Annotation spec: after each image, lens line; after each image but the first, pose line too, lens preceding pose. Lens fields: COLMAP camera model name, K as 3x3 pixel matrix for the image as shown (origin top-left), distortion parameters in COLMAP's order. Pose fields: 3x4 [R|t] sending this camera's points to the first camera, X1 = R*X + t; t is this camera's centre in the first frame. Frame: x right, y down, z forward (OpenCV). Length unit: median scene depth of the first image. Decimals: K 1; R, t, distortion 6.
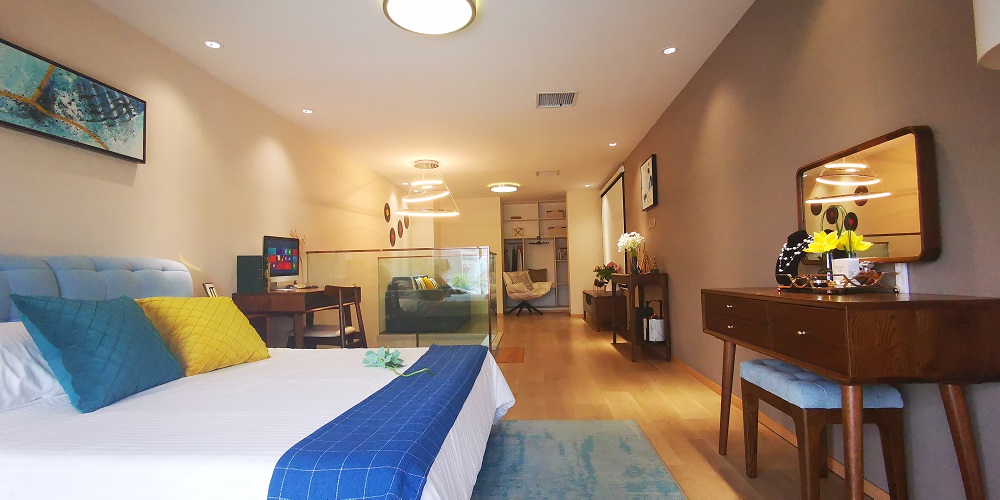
lens RADIAL K [[461.1, 0, 500.0], [0, 461.1, 250.0], [0, 0, 1]] dist [-0.004530, 0.000234]
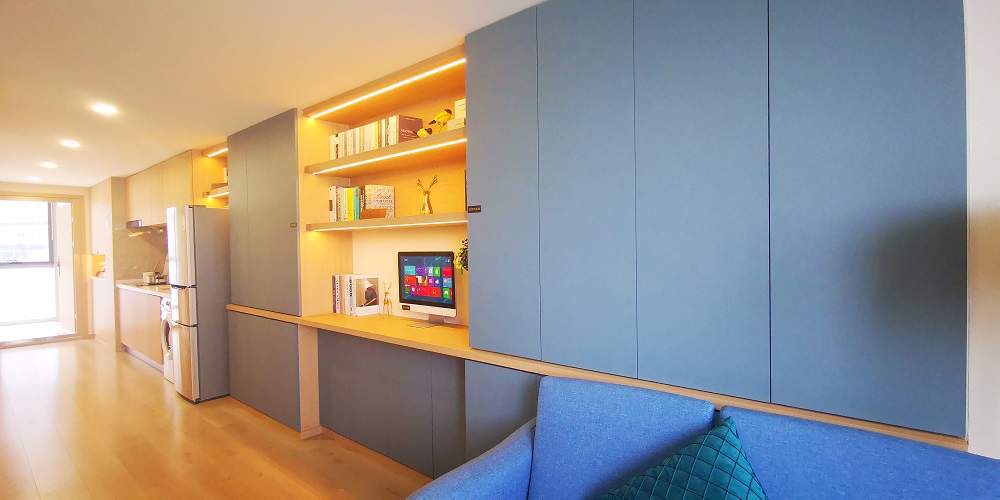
lens RADIAL K [[461.1, 0, 500.0], [0, 461.1, 250.0], [0, 0, 1]] dist [-0.004530, 0.000234]
pose [[-0.604952, 0.045146, -0.794981, 0.040119], [0.055552, 0.998352, 0.014422, -0.049650], [0.794322, -0.035438, -0.606463, 2.284167]]
